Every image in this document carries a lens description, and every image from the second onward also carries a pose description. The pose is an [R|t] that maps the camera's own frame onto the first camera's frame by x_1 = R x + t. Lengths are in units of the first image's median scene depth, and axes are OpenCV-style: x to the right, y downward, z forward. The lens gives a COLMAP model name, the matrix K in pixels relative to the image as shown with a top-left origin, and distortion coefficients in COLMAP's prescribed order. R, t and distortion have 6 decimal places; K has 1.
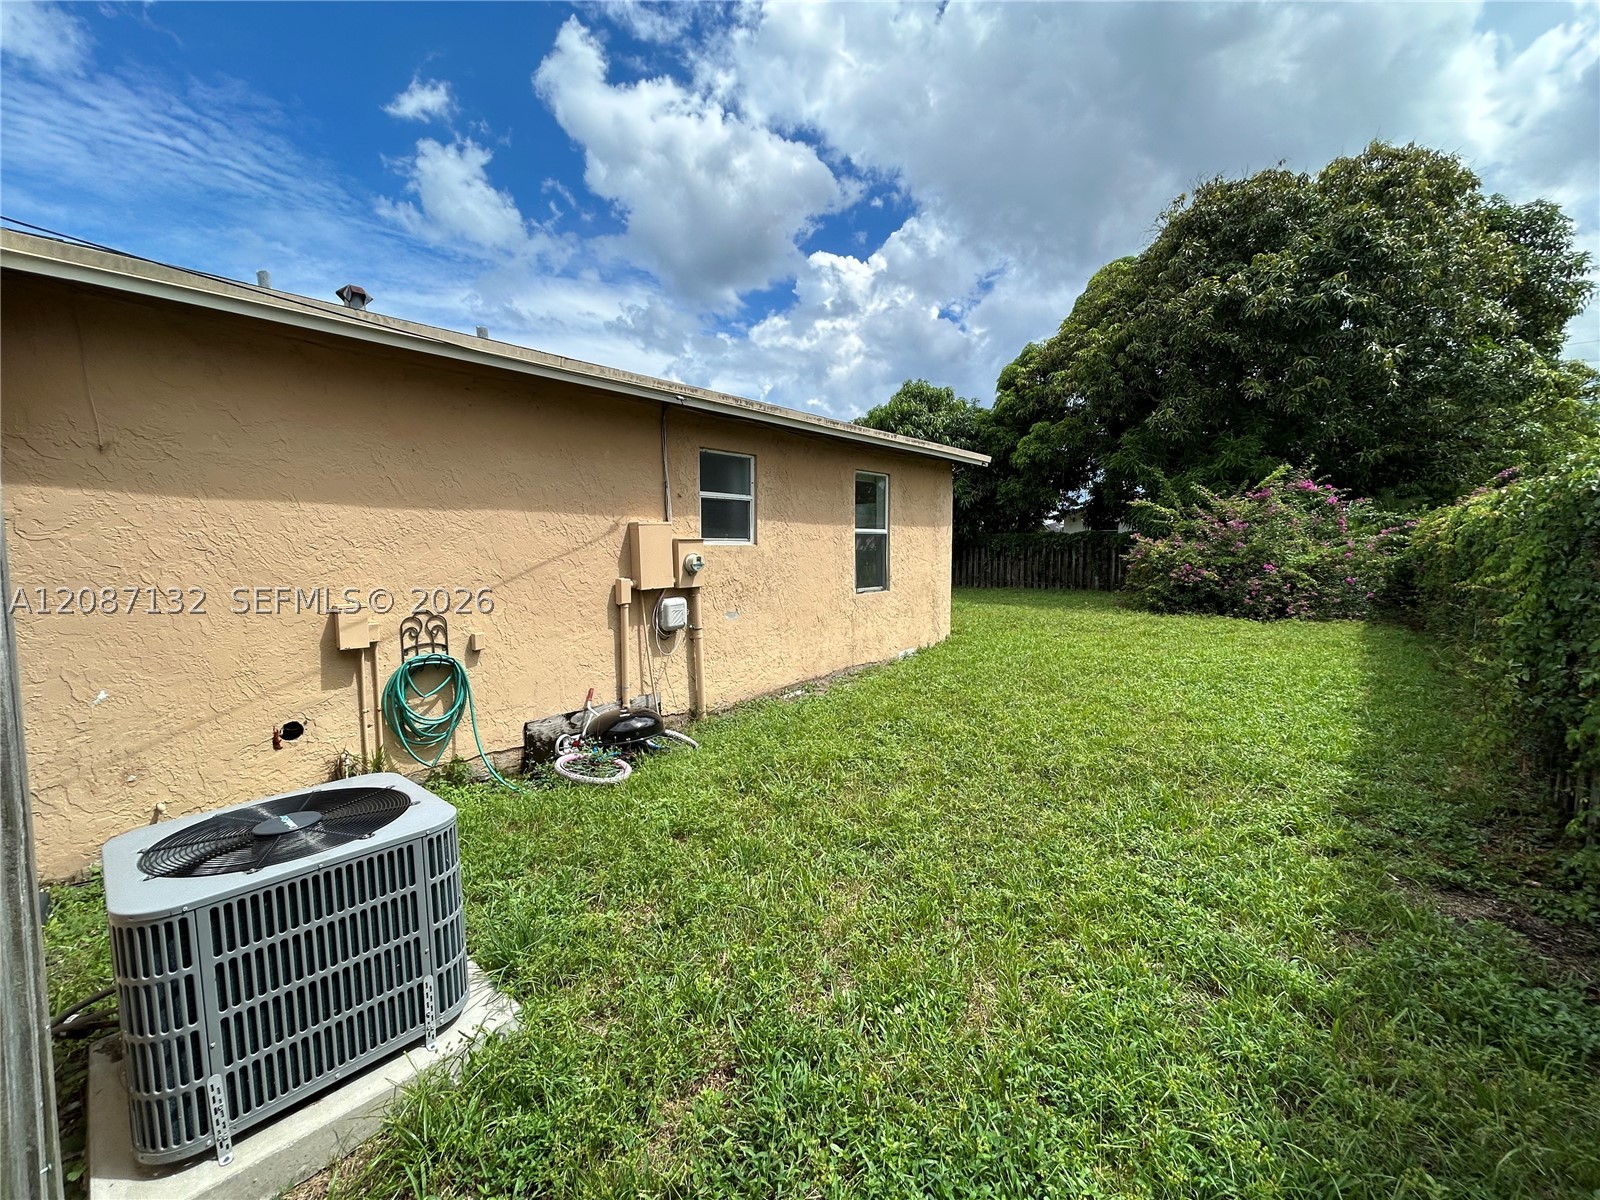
lens RADIAL K [[644.9, 0, 799.2], [0, 644.9, 598.6], [0, 0, 1]] dist [-0.000309, 0.001250]
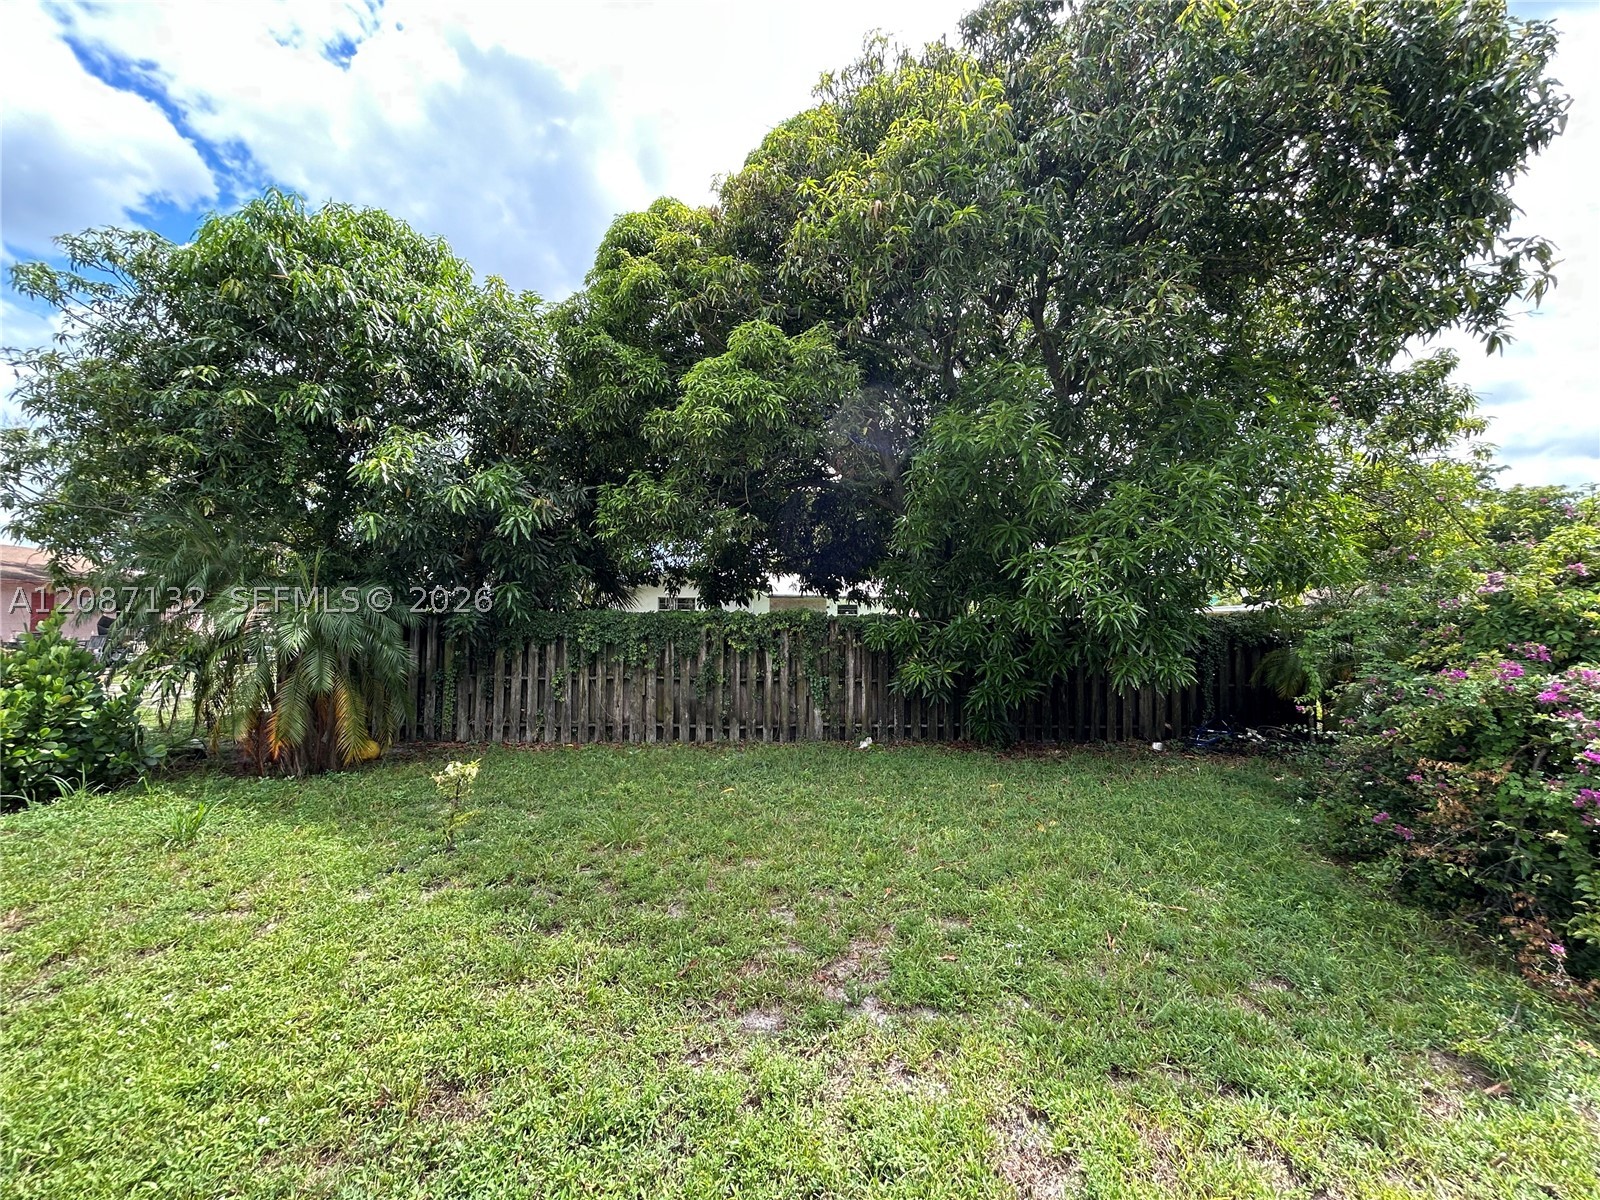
lens RADIAL K [[644.9, 0, 797.1], [0, 644.9, 601.0], [0, 0, 1]] dist [-0.000309, 0.001250]
pose [[0.705703, 0.034870, 0.707649, 0.117108], [0.037823, 0.995510, -0.086774, -0.070311], [-0.707497, 0.088002, 0.701216, 0.662197]]
